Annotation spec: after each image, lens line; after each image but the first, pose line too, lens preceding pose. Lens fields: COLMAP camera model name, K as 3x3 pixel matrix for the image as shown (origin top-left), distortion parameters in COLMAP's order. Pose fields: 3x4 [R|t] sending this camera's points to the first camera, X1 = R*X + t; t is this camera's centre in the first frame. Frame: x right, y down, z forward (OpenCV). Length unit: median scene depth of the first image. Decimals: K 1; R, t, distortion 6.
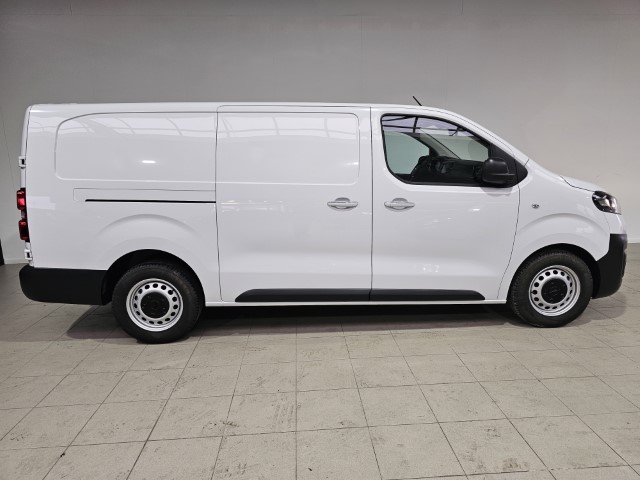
lens RADIAL K [[423.8, 0, 318.9], [0, 423.8, 240.6], [0, 0, 1]] dist [0.056584, -0.002450]
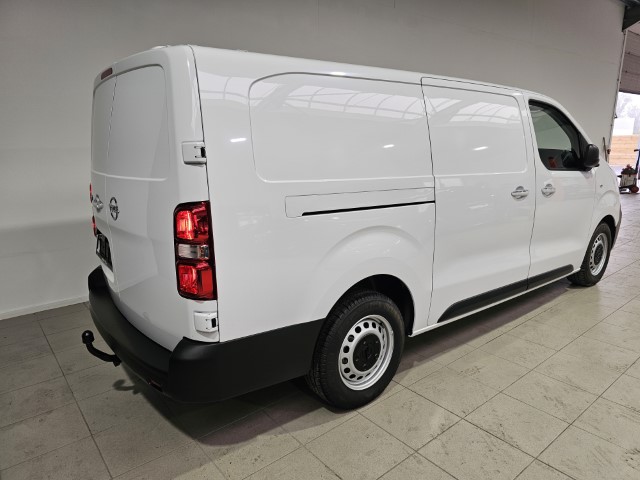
lens RADIAL K [[422.0, 0, 324.1], [0, 422.0, 248.3], [0, 0, 1]] dist [0.056797, -0.000630]
pose [[0.810510, -0.133675, 0.570267, -0.839009], [0.121922, 0.990787, 0.058964, -0.073729], [-0.572895, 0.021737, 0.819340, 0.466159]]
